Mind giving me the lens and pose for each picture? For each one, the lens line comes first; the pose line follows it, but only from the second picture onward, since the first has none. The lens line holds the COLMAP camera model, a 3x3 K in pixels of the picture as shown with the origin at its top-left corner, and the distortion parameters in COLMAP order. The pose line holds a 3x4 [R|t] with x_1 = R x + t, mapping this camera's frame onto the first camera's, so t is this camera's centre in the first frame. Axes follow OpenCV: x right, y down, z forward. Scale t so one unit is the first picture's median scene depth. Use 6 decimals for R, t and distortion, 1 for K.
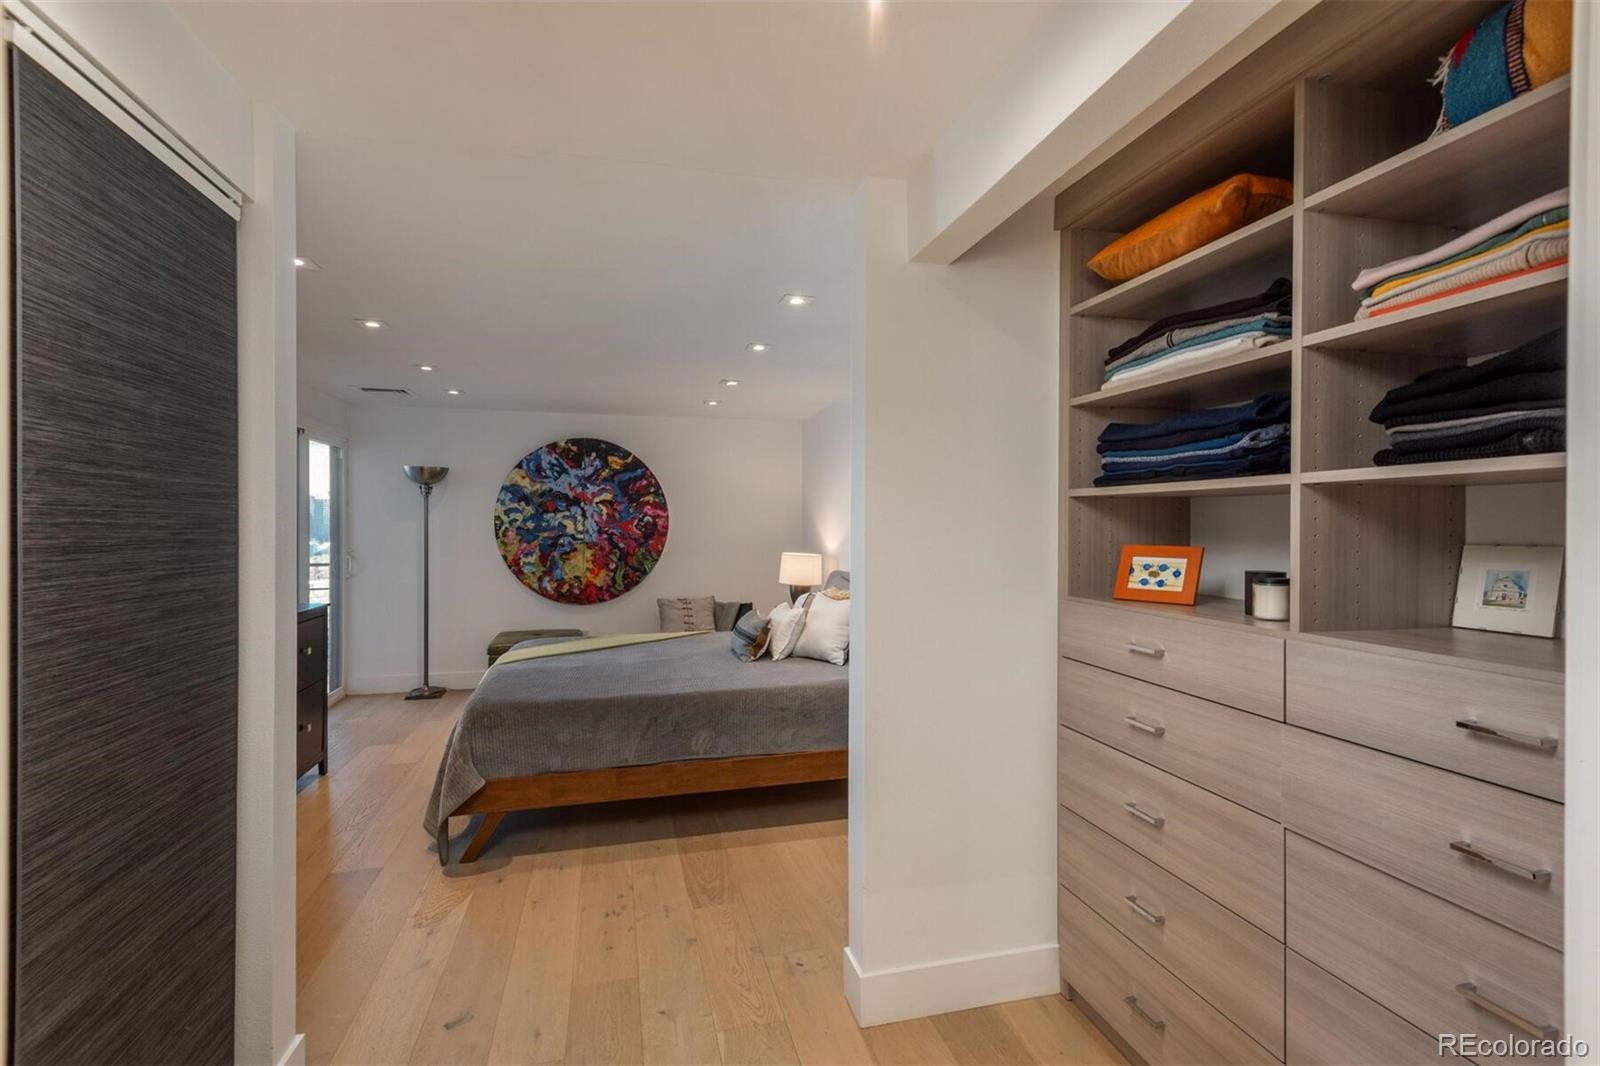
lens RADIAL K [[754.5, 0, 811.6], [0, 754.5, 522.8], [0, 0, 1]] dist [0.015507, -0.004073]
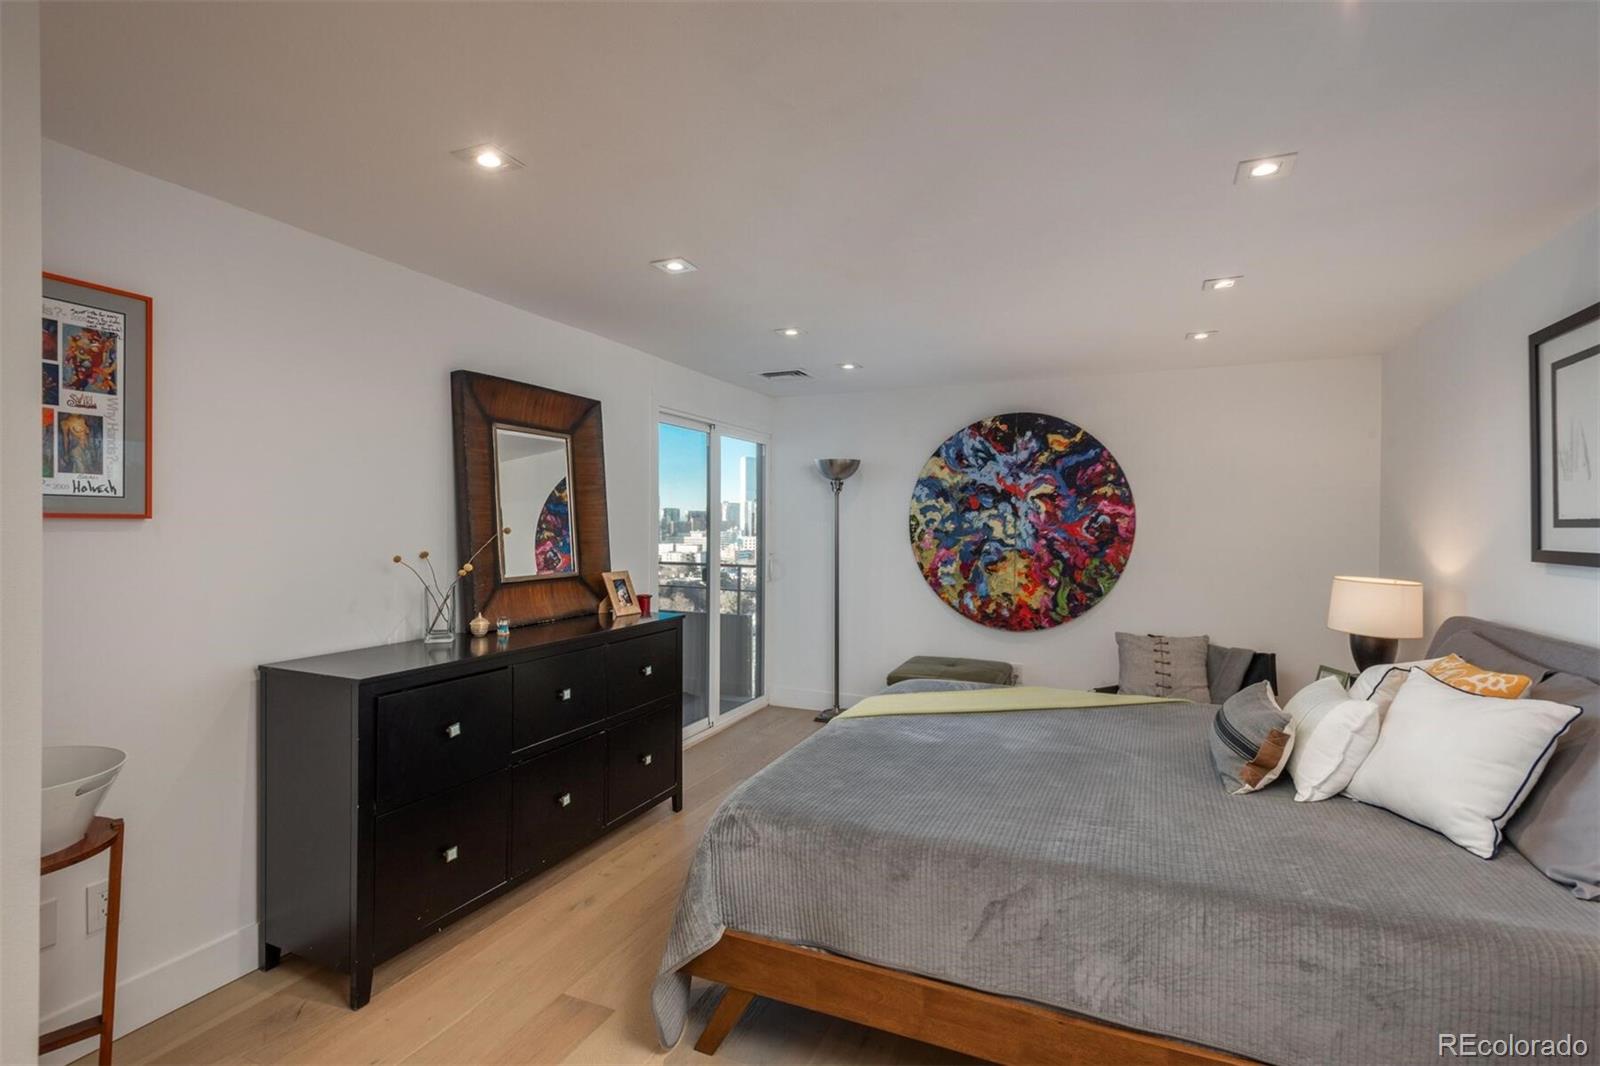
lens RADIAL K [[754.5, 0, 788.9], [0, 754.5, 525.6], [0, 0, 1]] dist [0.015507, -0.004073]
pose [[0.776245, 0.004989, -0.630412, 0.002913], [-0.003565, 0.999987, 0.003524, -0.000139], [0.630421, -0.000488, 0.776253, 0.262565]]
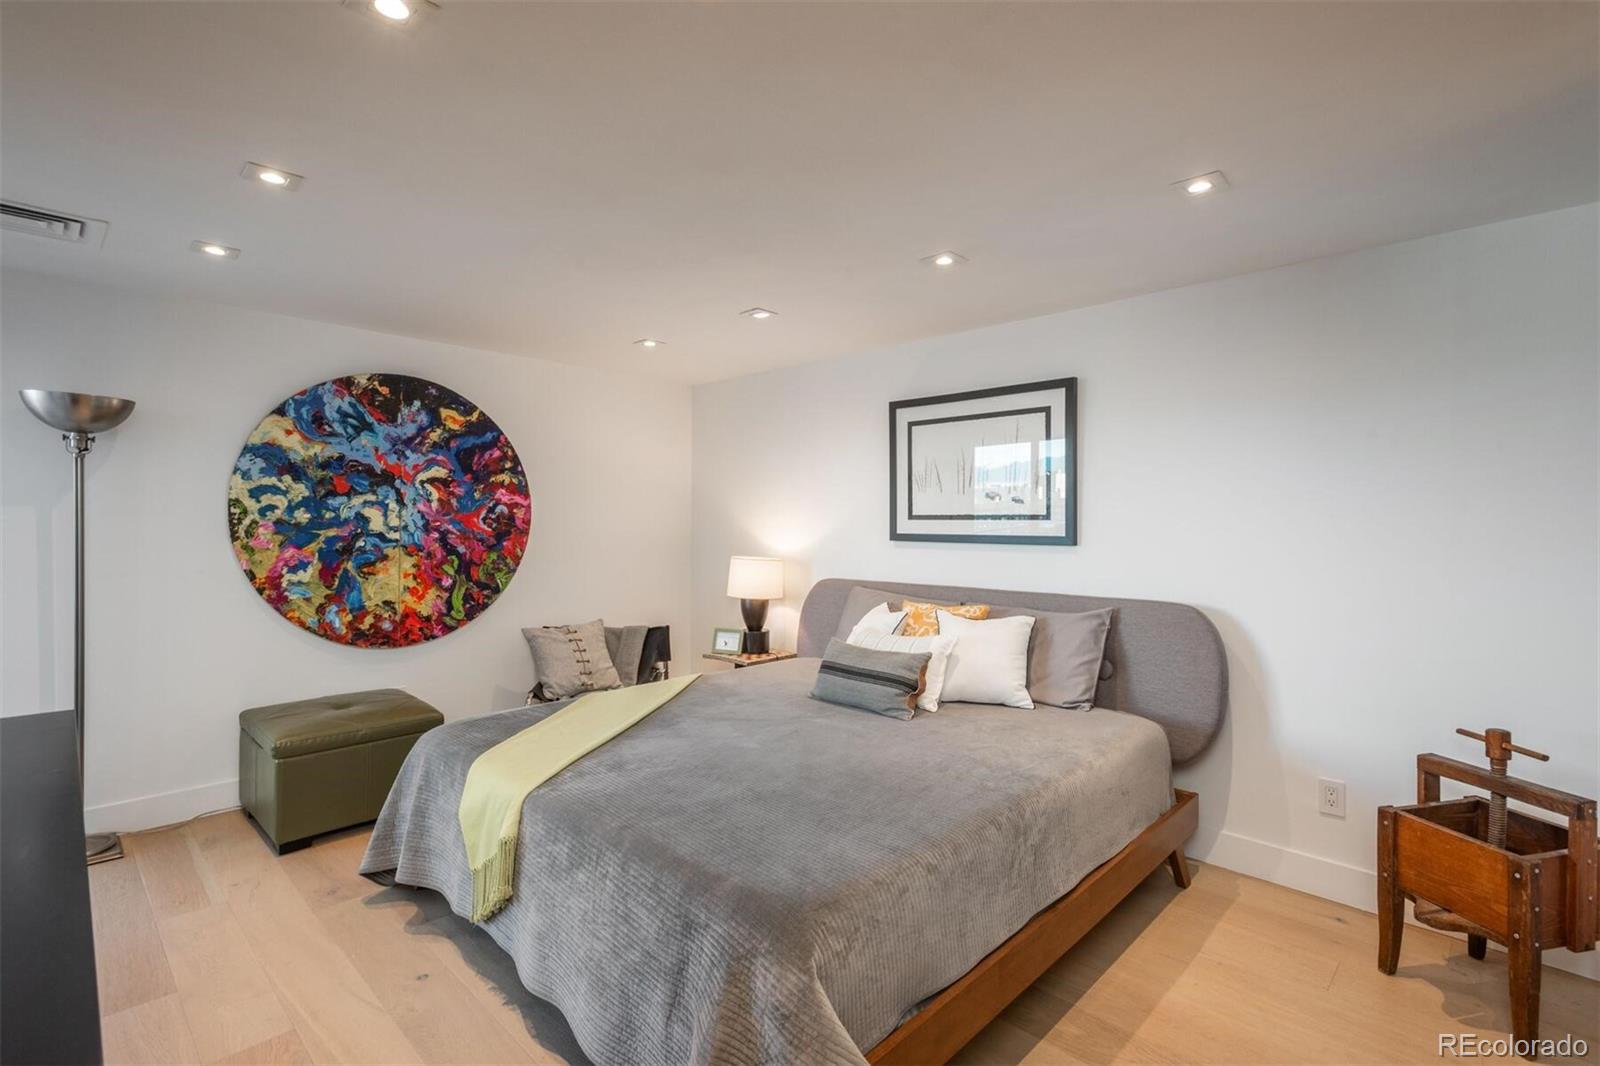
lens RADIAL K [[754.5, 0, 813.9], [0, 754.5, 524.9], [0, 0, 1]] dist [0.015507, -0.004073]
pose [[0.850979, 0.004900, 0.525176, -0.338995], [-0.010335, 0.999919, 0.007416, 0.001219], [-0.525098, -0.011739, 0.850961, 0.300865]]
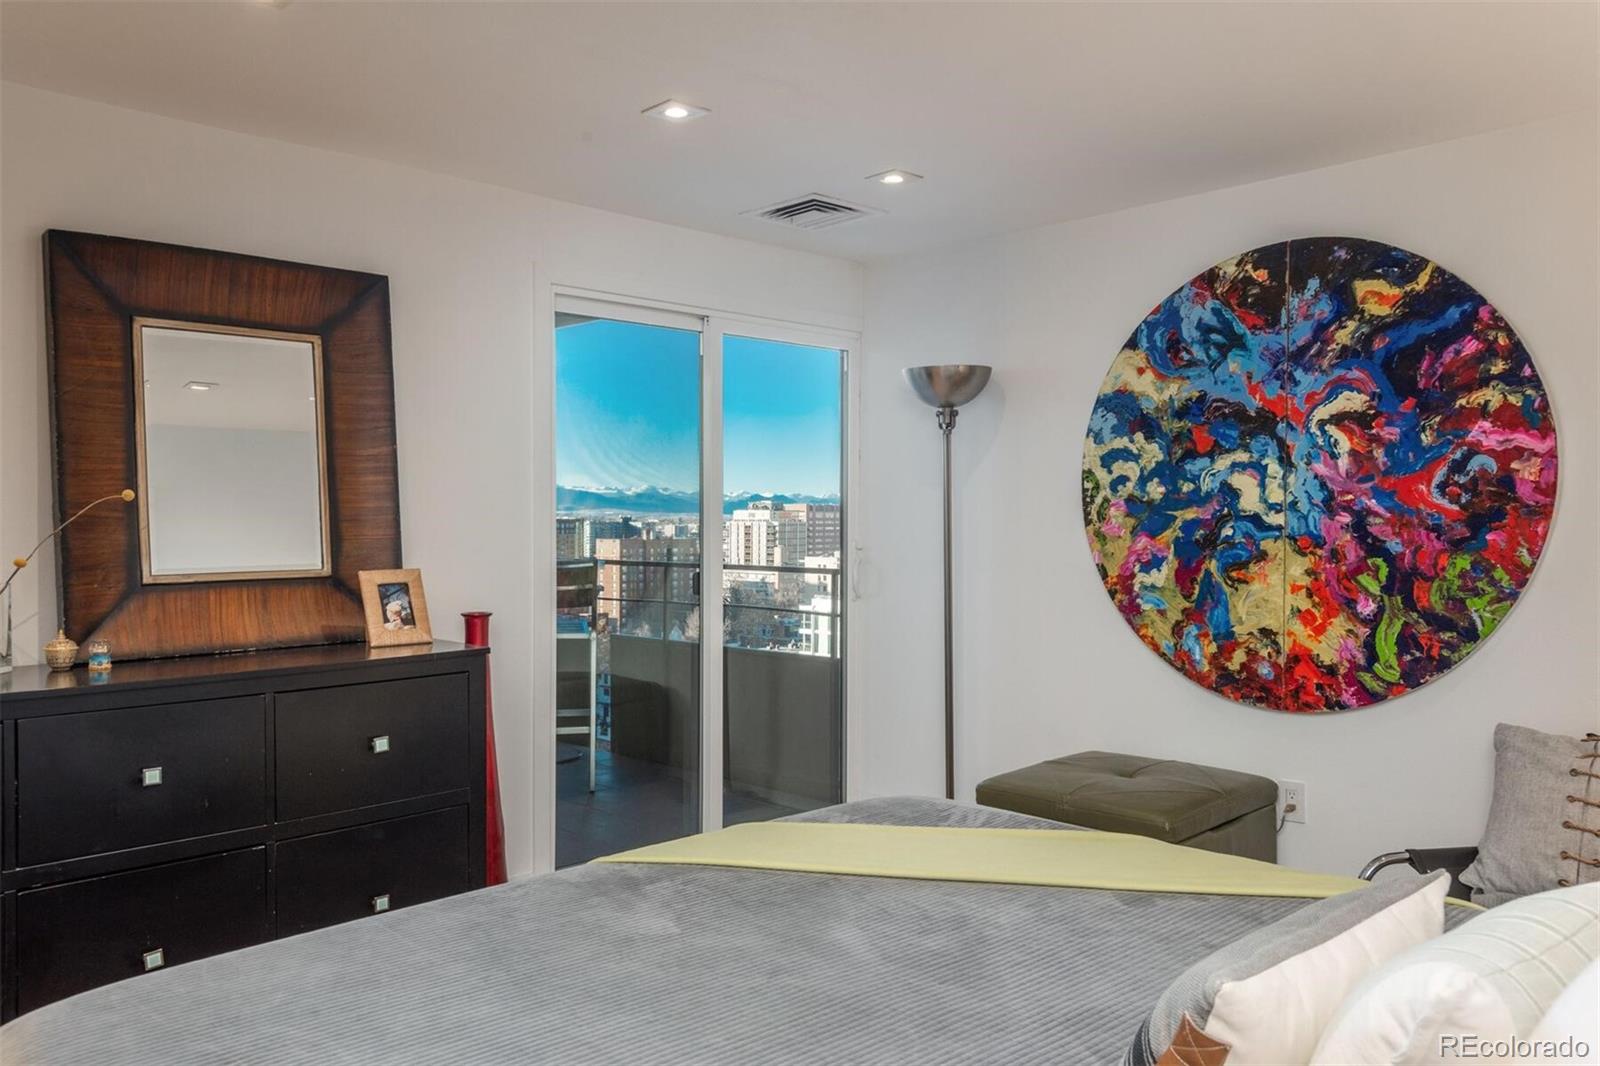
lens RADIAL K [[1205.8, 0, 783.2], [0, 1205.8, 534.9], [0, 0, 1]] dist [0.049927, -0.038769]
pose [[0.486663, 0.008624, -0.873547, 0.083882], [0.006874, 0.999883, 0.013701, 0.015942], [0.873563, -0.012672, 0.486547, 0.515677]]
